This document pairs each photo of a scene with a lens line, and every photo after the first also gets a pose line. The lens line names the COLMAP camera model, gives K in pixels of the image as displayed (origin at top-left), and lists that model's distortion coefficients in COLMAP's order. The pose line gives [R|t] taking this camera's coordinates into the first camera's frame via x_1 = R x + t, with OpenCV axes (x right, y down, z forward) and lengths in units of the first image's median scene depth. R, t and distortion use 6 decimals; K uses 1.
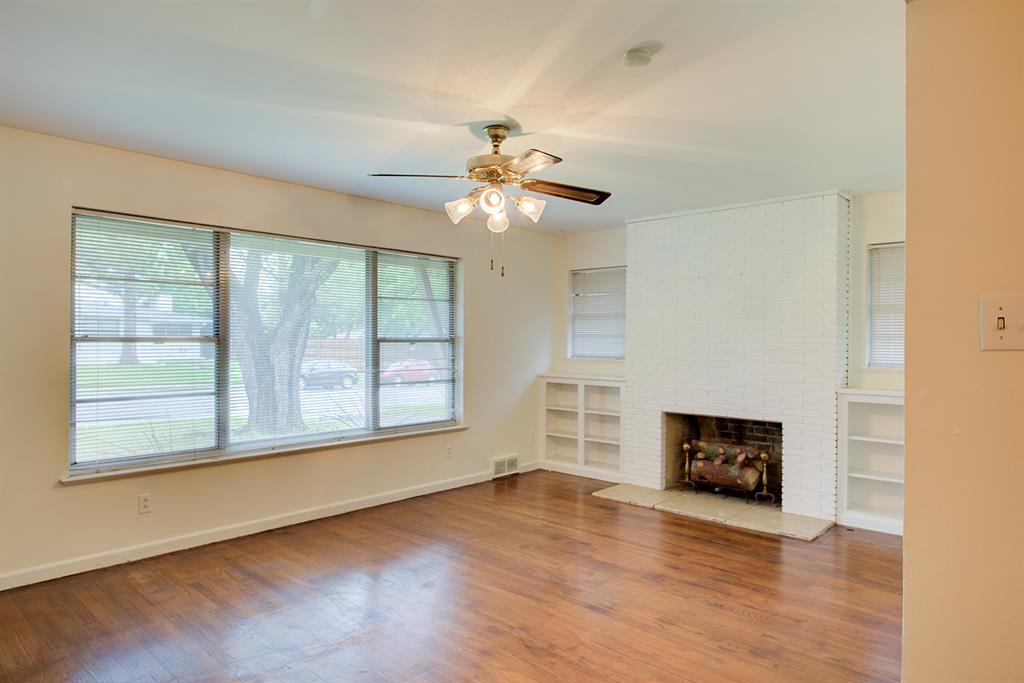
lens RADIAL K [[635.2, 0, 505.0], [0, 635.2, 342.9], [0, 0, 1]] dist [-0.006958, -0.002103]
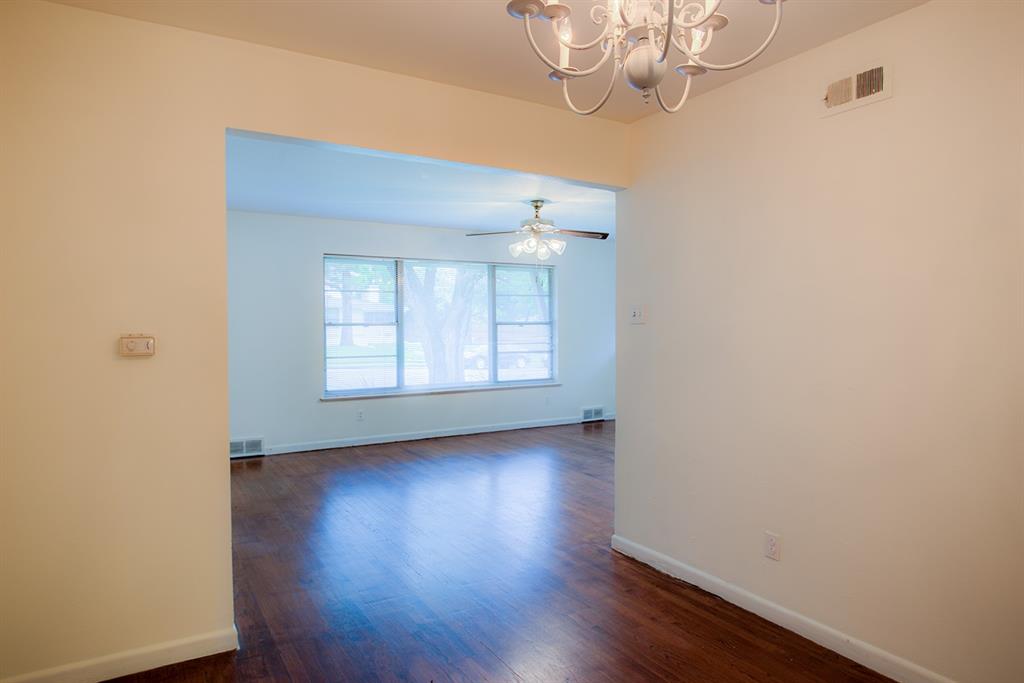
lens RADIAL K [[635.2, 0, 505.0], [0, 635.2, 342.9], [0, 0, 1]] dist [-0.006958, -0.002103]
pose [[0.958313, -0.001420, -0.285718, 0.304370], [0.008682, 0.999671, 0.024152, 0.006410], [0.285589, -0.025626, 0.958009, -0.540130]]
